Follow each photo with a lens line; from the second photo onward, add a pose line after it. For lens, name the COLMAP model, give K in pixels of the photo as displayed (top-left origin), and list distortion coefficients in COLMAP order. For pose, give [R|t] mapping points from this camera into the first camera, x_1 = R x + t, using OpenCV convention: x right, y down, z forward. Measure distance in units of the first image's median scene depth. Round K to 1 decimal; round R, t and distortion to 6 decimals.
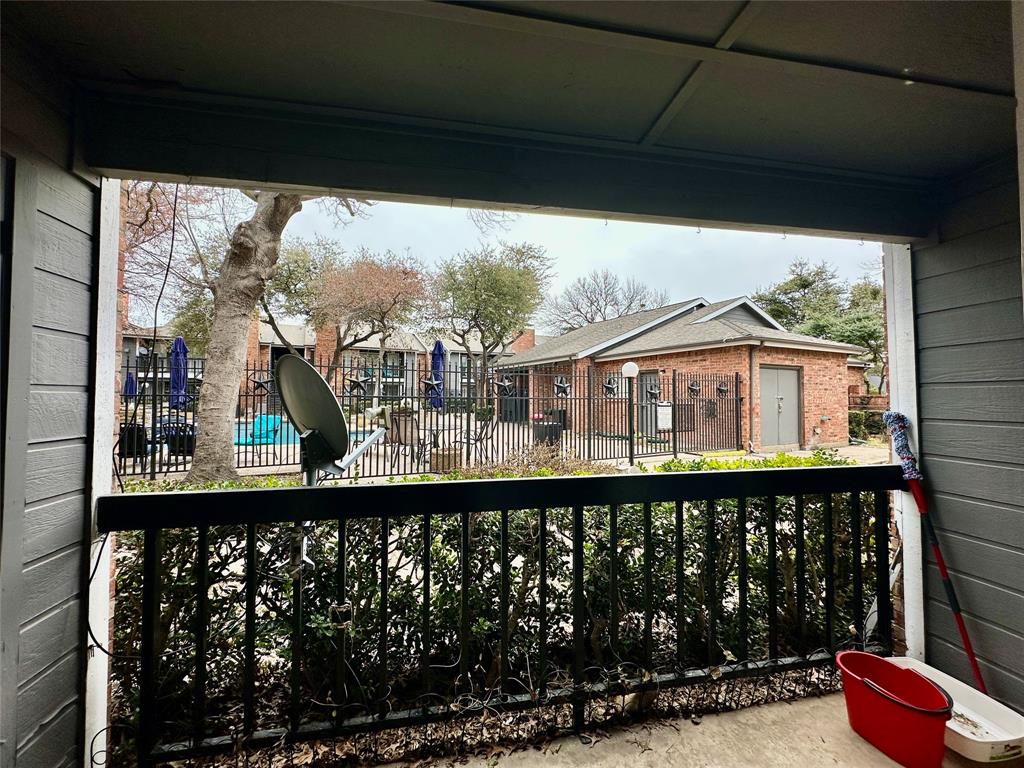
lens RADIAL K [[407.1, 0, 512.0], [0, 407.1, 384.0], [0, 0, 1]] dist [-0.002281, 0.000604]
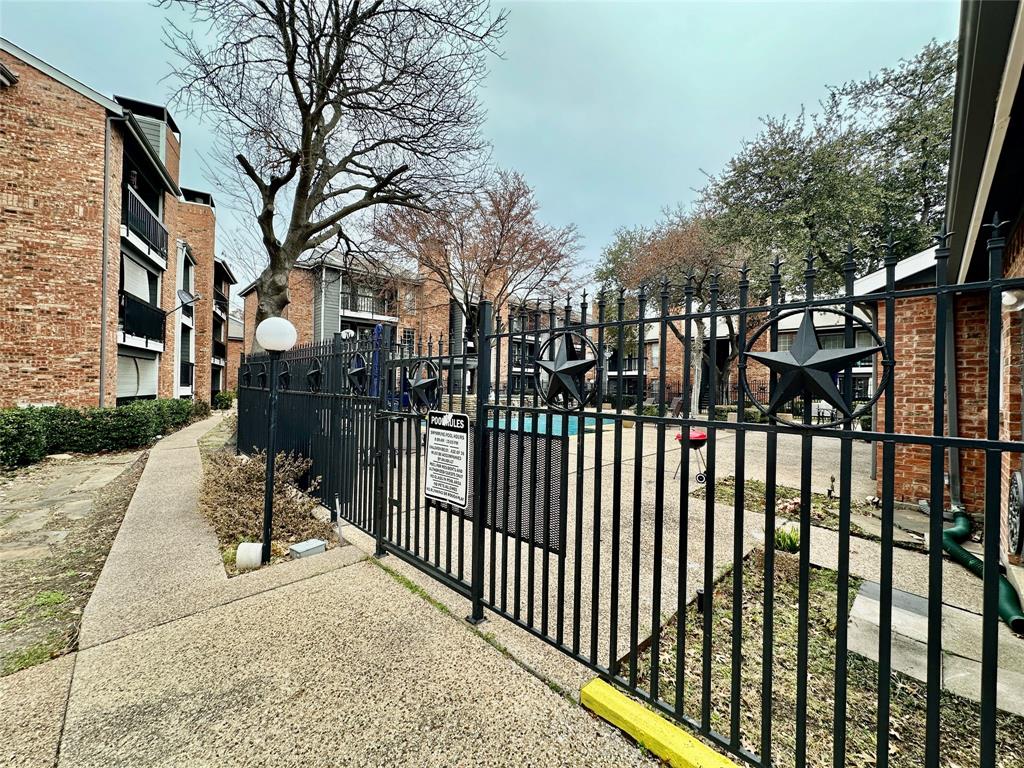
lens RADIAL K [[407.1, 0, 512.0], [0, 407.1, 384.0], [0, 0, 1]] dist [-0.002281, 0.000604]
pose [[0.292458, -0.003519, -0.956272, 0.507755], [0.007212, 0.999973, -0.001474, 0.015560], [0.956251, -0.006466, 0.292476, 0.705024]]
